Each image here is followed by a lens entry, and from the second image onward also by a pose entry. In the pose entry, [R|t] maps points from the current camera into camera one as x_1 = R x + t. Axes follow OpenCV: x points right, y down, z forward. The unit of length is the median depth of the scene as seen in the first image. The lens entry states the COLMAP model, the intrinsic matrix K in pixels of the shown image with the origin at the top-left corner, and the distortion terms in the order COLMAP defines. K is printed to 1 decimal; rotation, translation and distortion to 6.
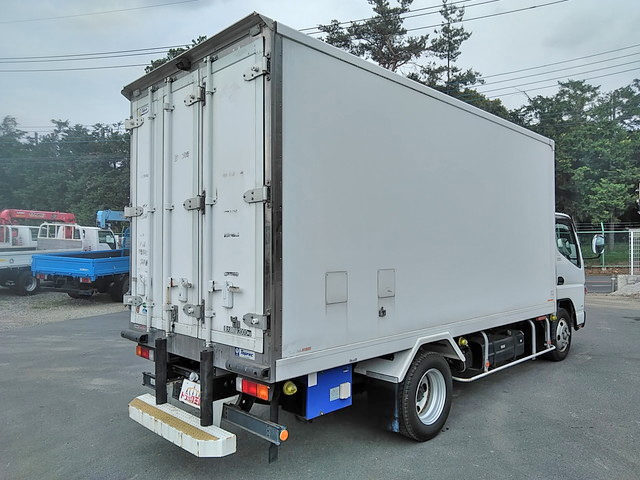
lens RADIAL K [[484.3, 0, 317.2], [0, 484.3, 243.1], [0, 0, 1]] dist [0.026921, -0.000650]
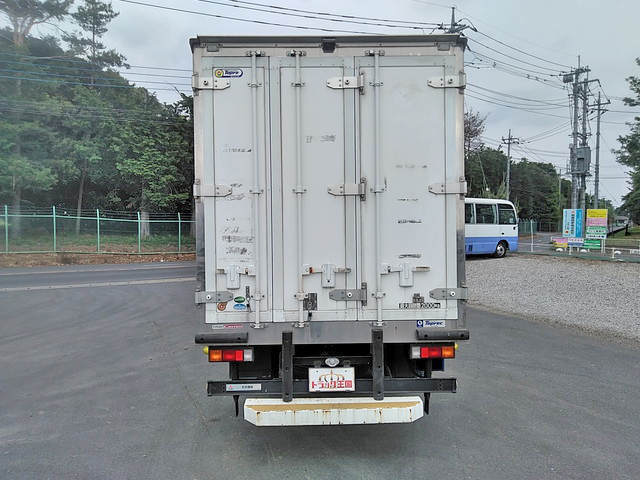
lens RADIAL K [[484.3, 0, 321.0], [0, 484.3, 241.1], [0, 0, 1]] dist [0.026921, -0.000650]
pose [[0.690542, -0.013922, 0.723158, -0.137802], [-0.000385, 0.999808, 0.019616, 0.000887], [-0.723292, -0.013824, 0.690404, 0.046239]]
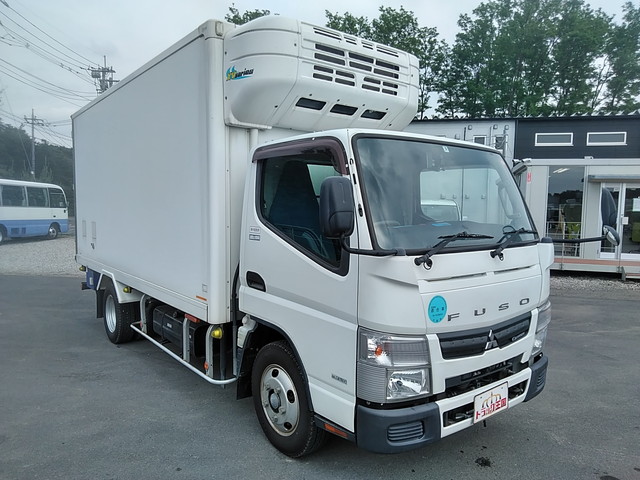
lens RADIAL K [[484.3, 0, 324.4], [0, 484.3, 243.4], [0, 0, 1]] dist [0.026921, -0.000650]
pose [[-0.164341, -0.056132, 0.984805, -0.255450], [0.004800, 0.998322, 0.057703, 0.004226], [-0.986392, 0.014210, -0.163796, 0.058778]]
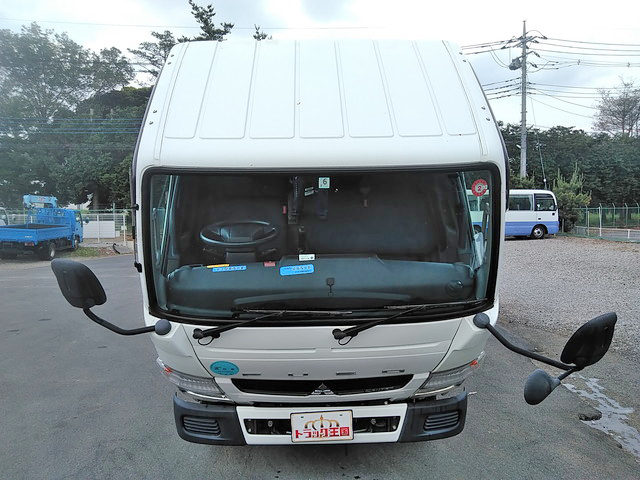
lens RADIAL K [[484.3, 0, 309.8], [0, 484.3, 241.3], [0, 0, 1]] dist [0.026921, -0.000650]
pose [[0.931459, -0.020343, 0.363276, -0.107235], [0.005468, 0.999106, 0.041930, 0.005231], [-0.363804, -0.037069, 0.930738, -0.320020]]
